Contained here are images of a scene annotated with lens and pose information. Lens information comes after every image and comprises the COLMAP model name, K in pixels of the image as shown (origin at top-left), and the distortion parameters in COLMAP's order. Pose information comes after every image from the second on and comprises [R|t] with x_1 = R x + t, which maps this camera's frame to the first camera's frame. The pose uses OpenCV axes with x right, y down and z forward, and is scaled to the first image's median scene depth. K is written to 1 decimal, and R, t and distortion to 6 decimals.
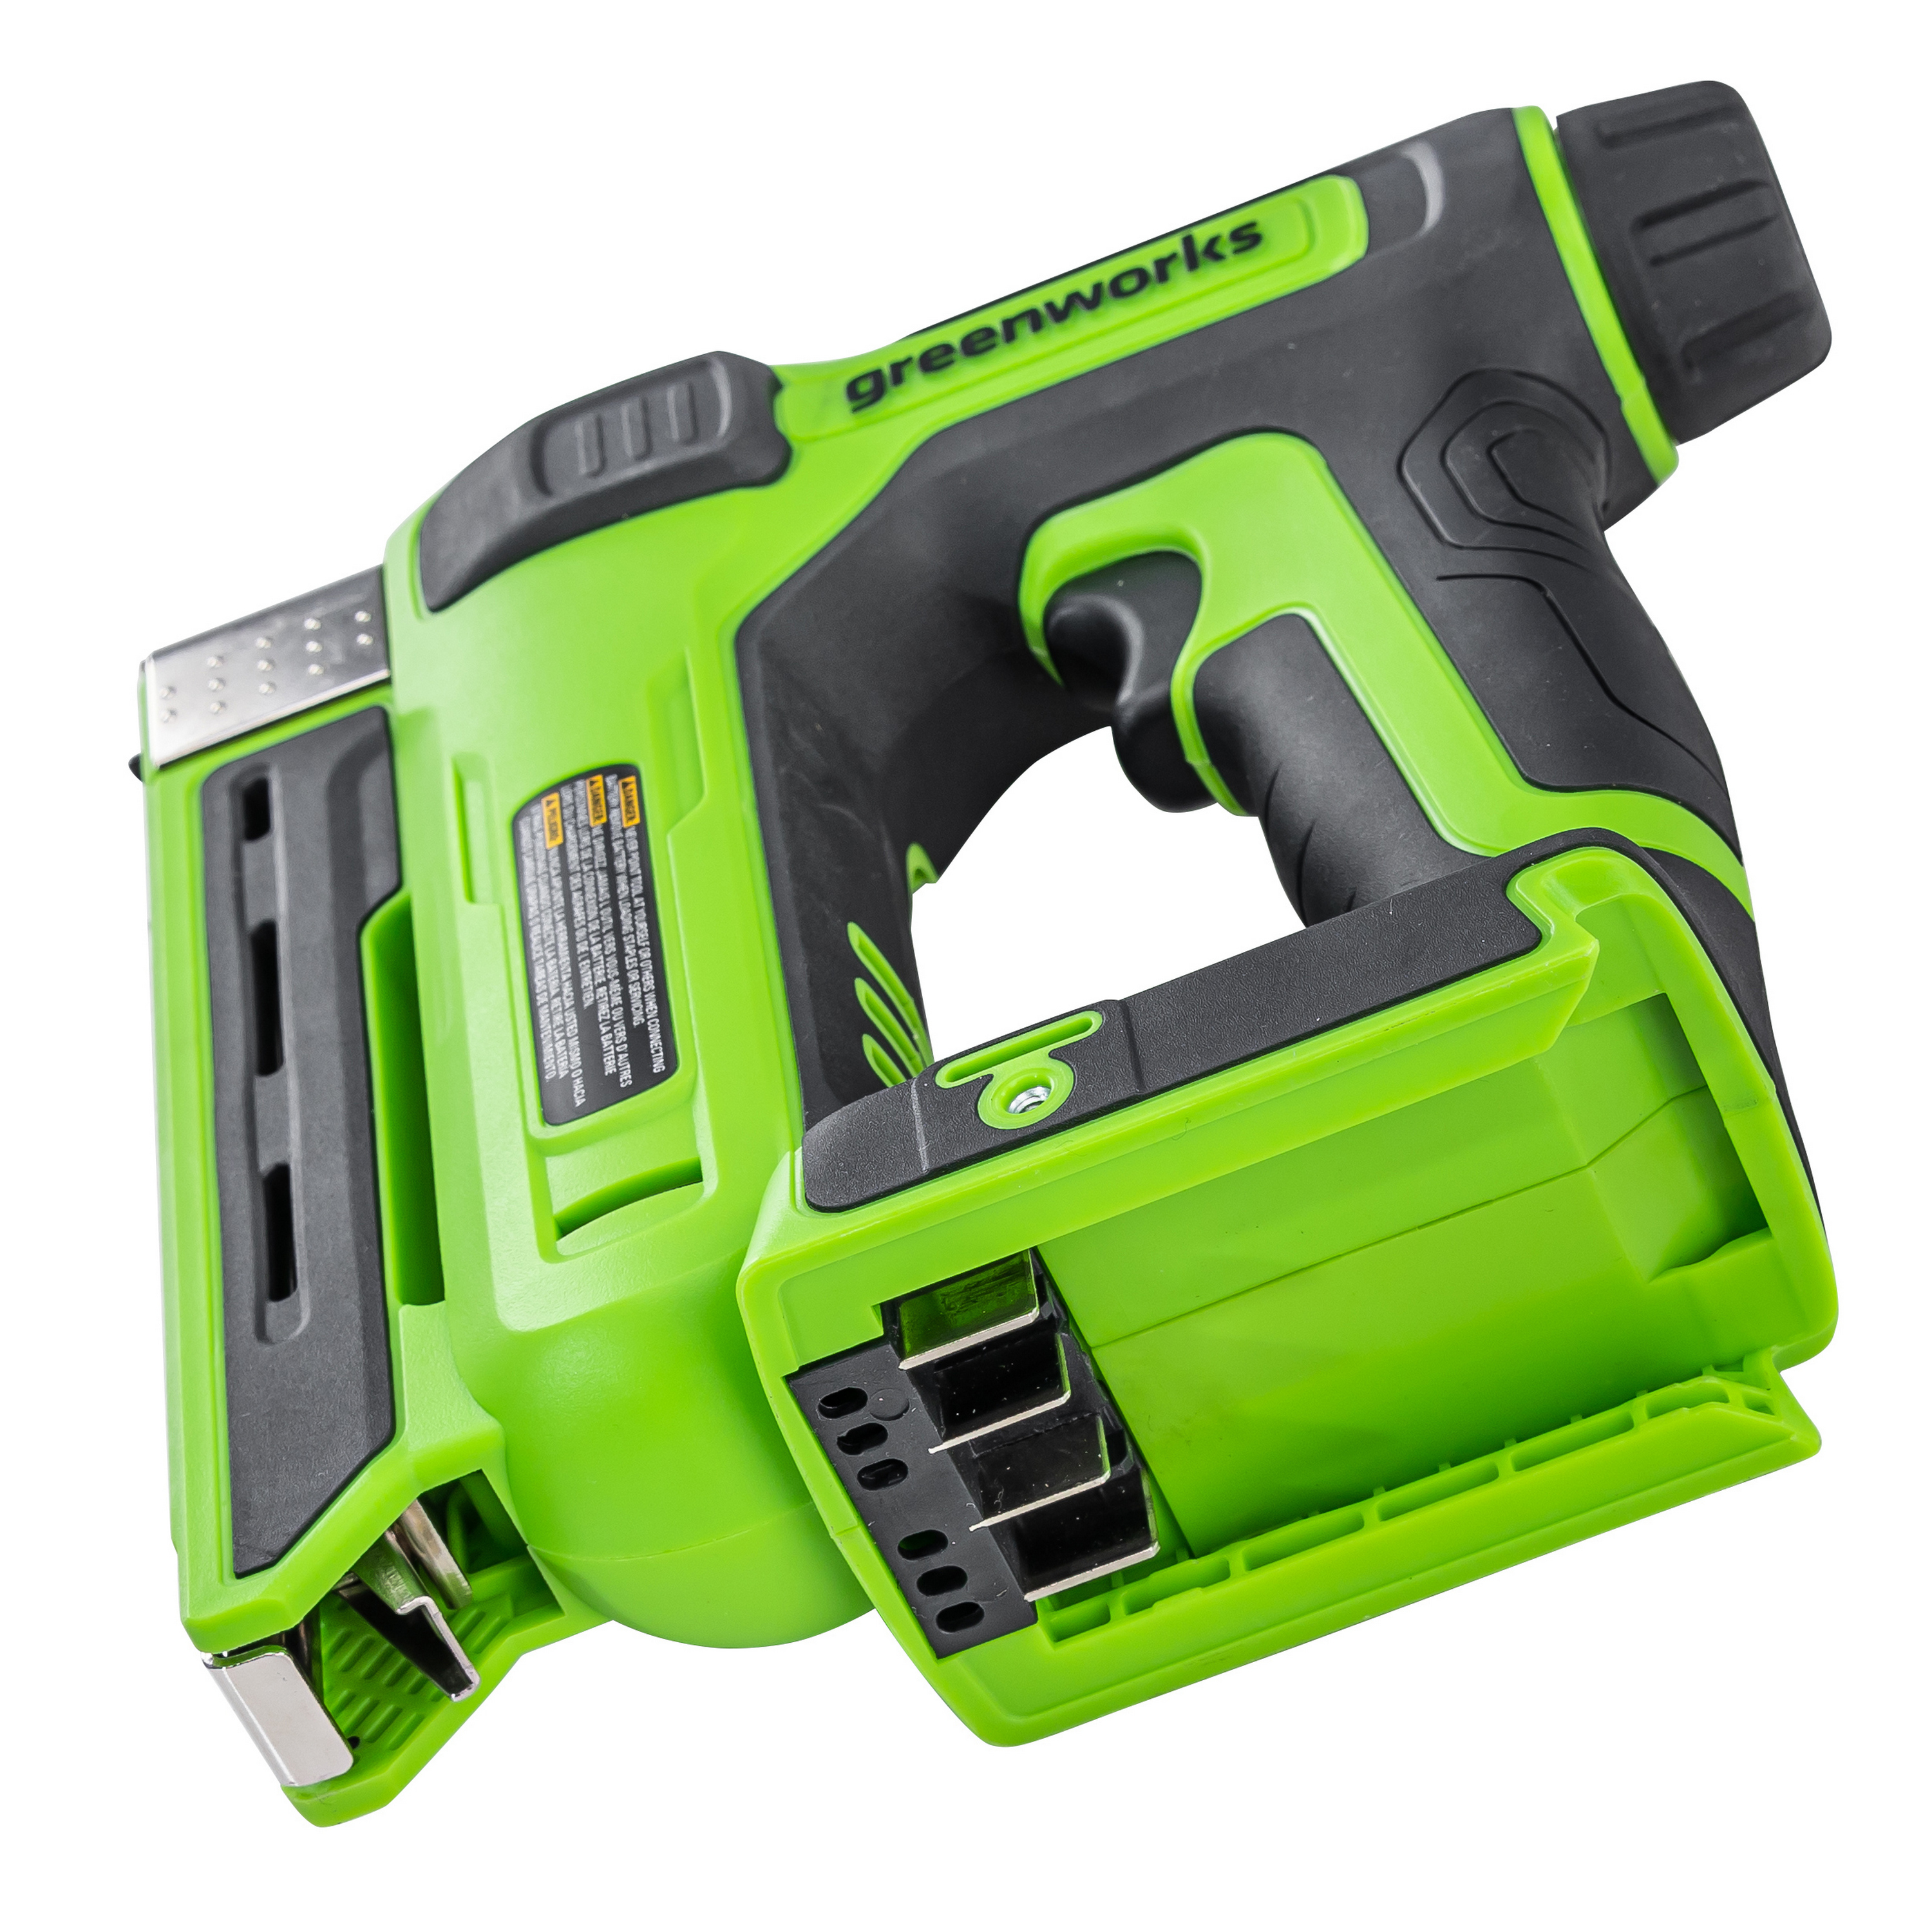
lens RADIAL K [[8486.4, 0, 966.0], [0, 8486.4, 966.0], [0, 0, 1]] dist [0.333128, -1.748167]
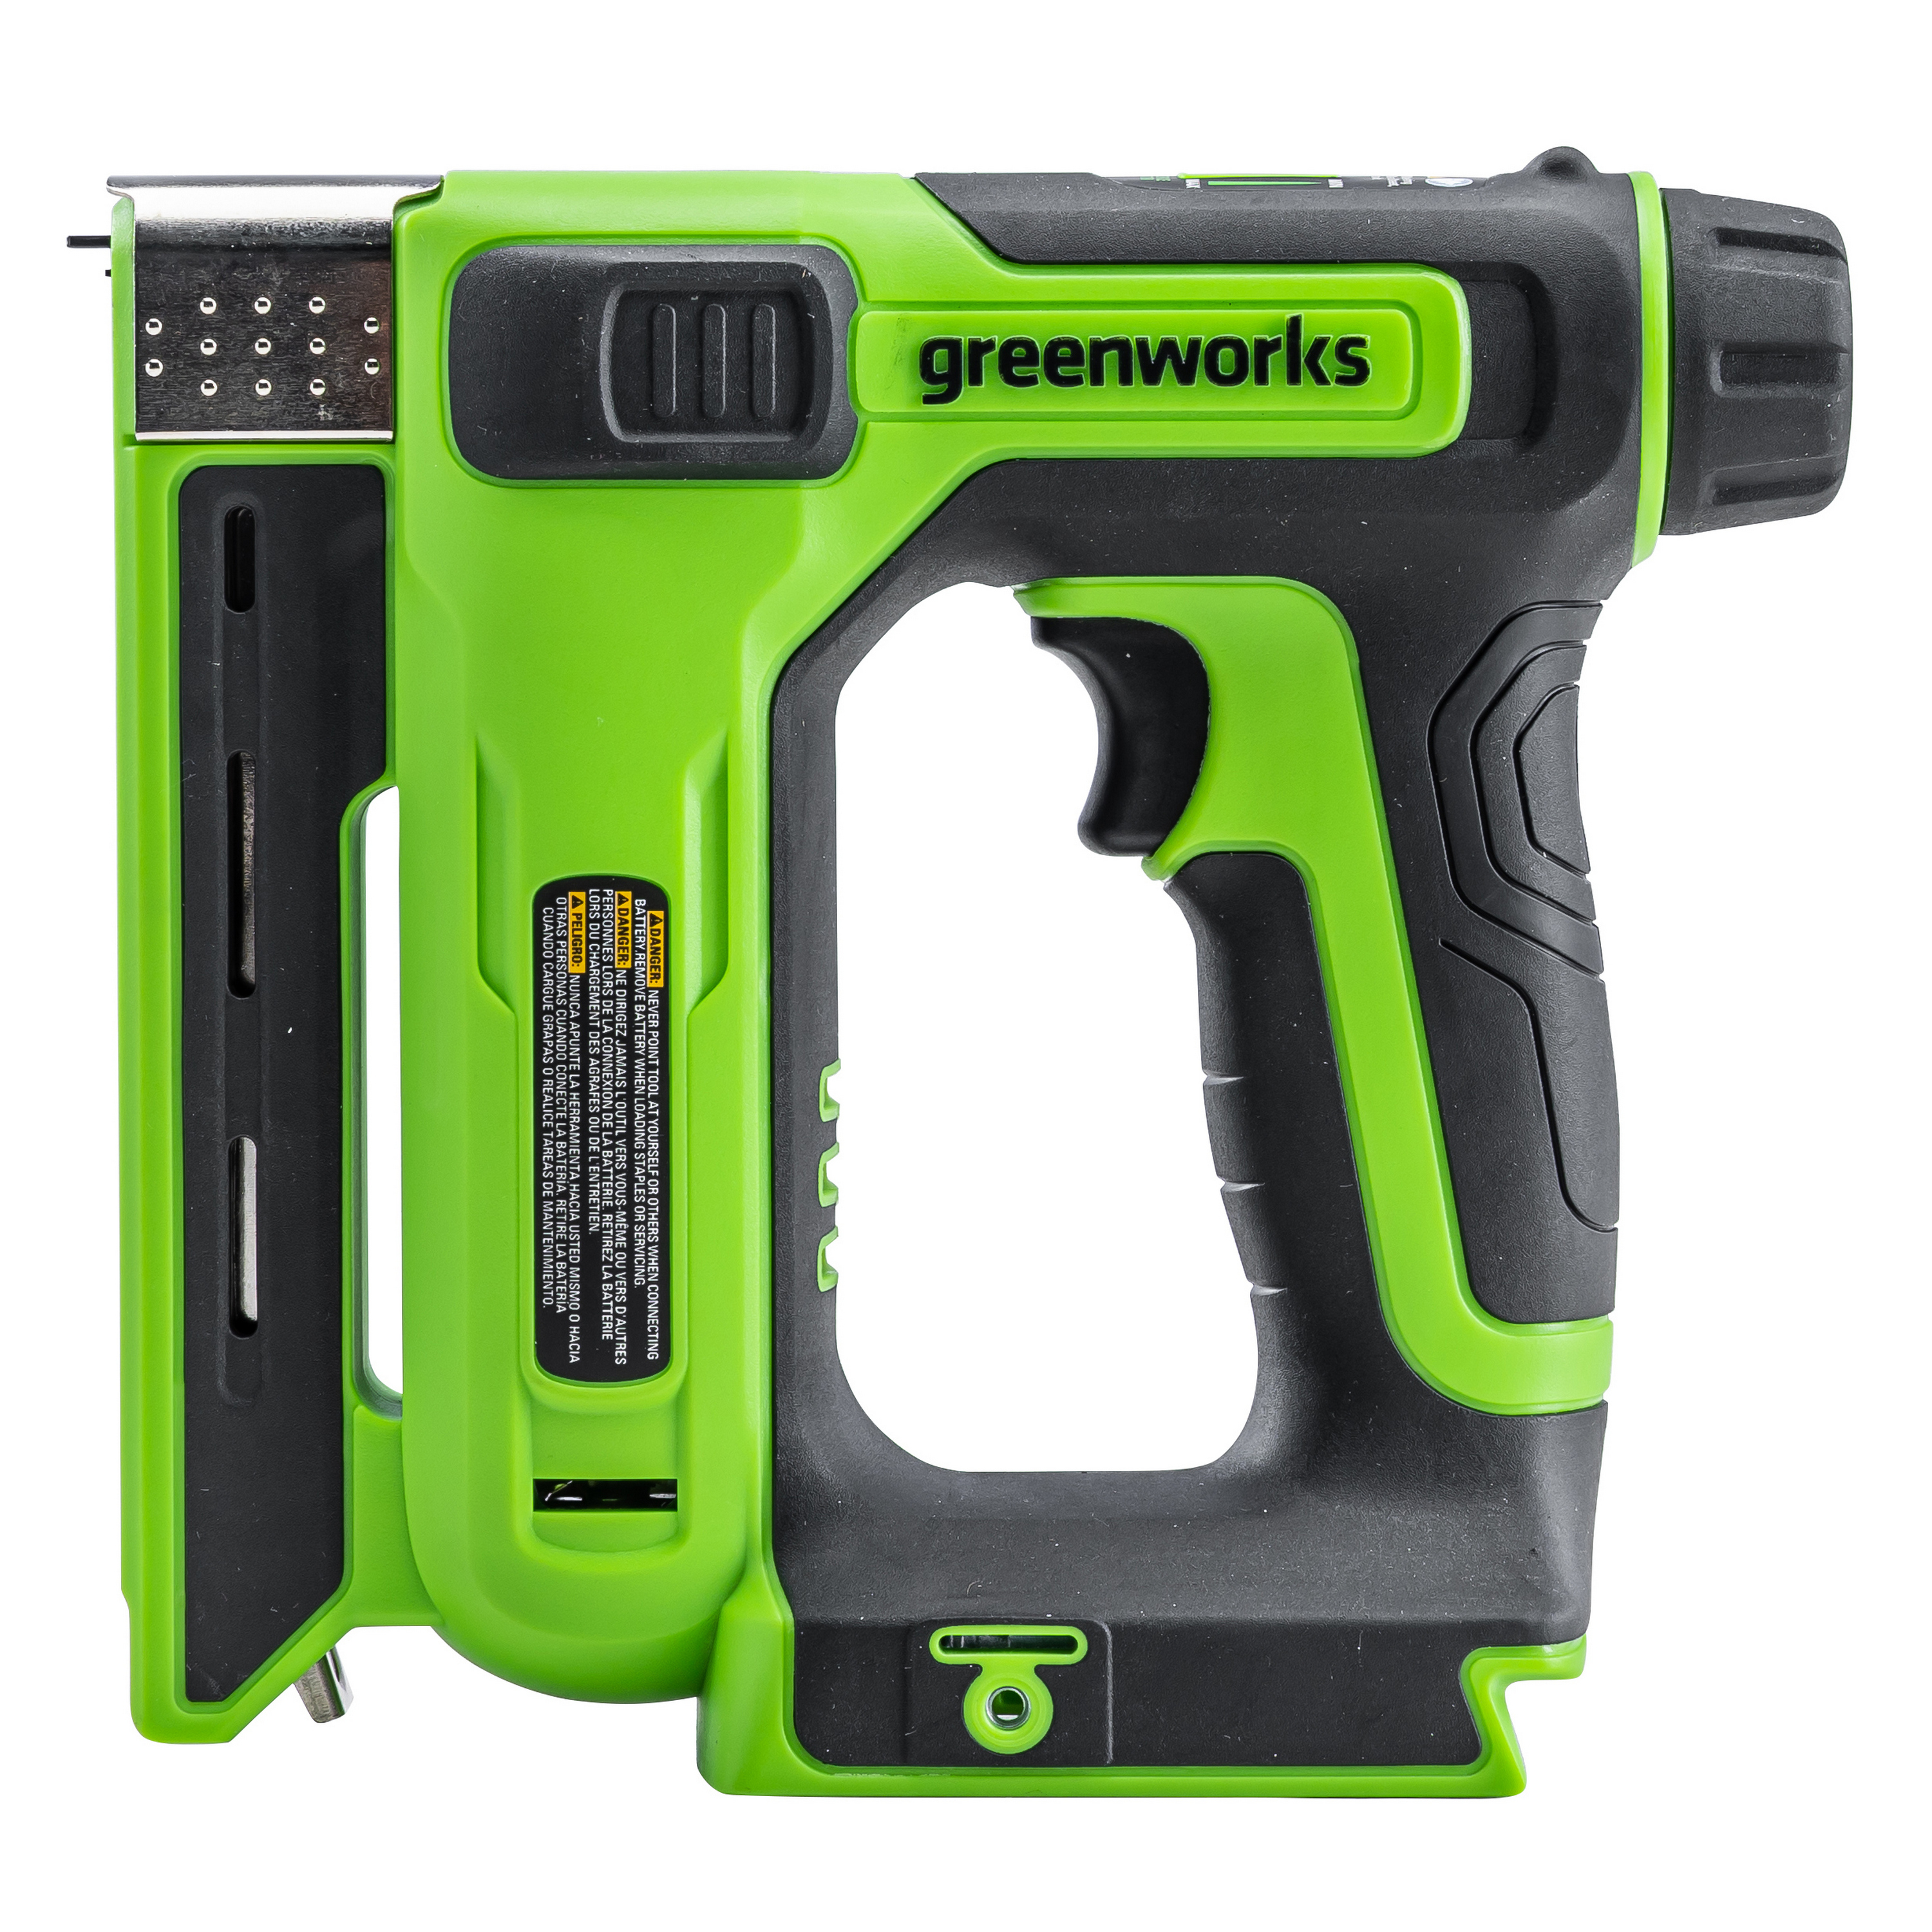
lens RADIAL K [[8486.4, 0, 966.0], [0, 8486.4, 966.0], [0, 0, 1]] dist [0.333128, -1.748167]
pose [[0.927125, 0.077800, 0.366588, -0.395759], [-0.346228, 0.552163, 0.758448, -0.842853], [-0.143409, -0.830098, 0.538860, 0.431535]]
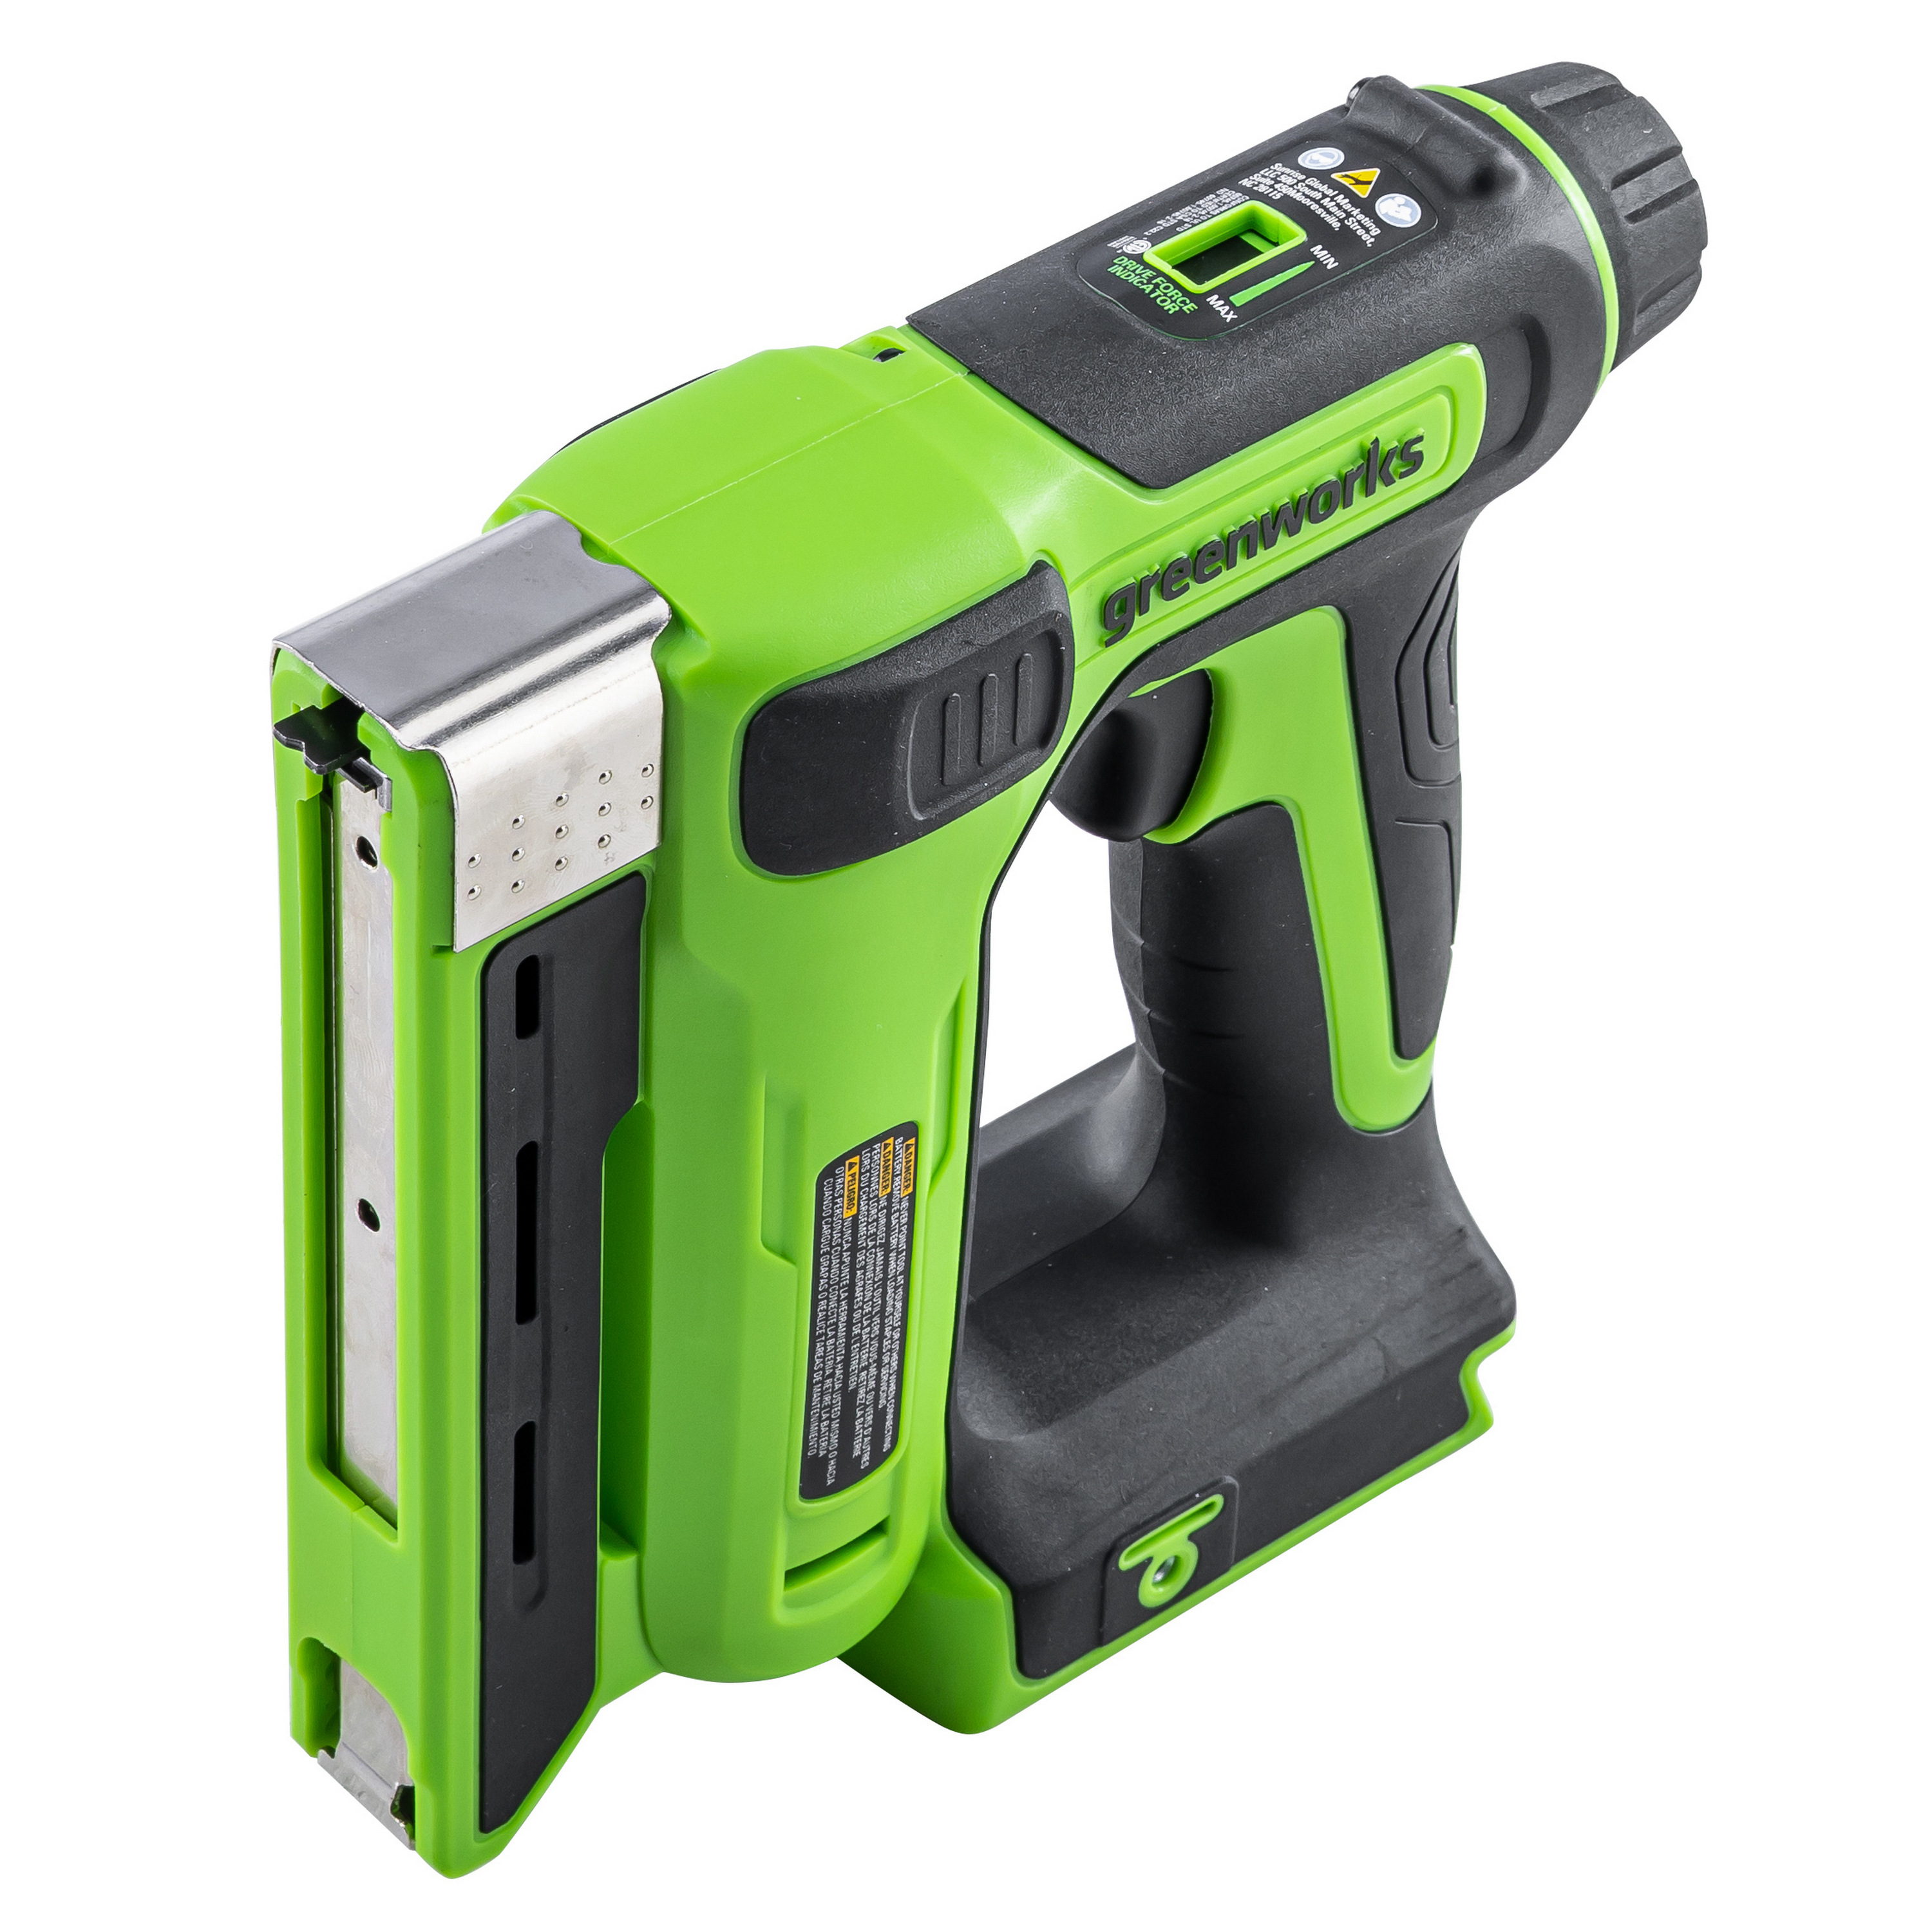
lens RADIAL K [[8486.4, 0, 966.0], [0, 8486.4, 966.0], [0, 0, 1]] dist [0.333128, -1.748167]
pose [[0.453020, -0.486464, 0.747078, -0.859007], [-0.763318, 0.221269, 0.606948, -0.709846], [-0.460564, -0.845217, -0.271087, 1.336996]]
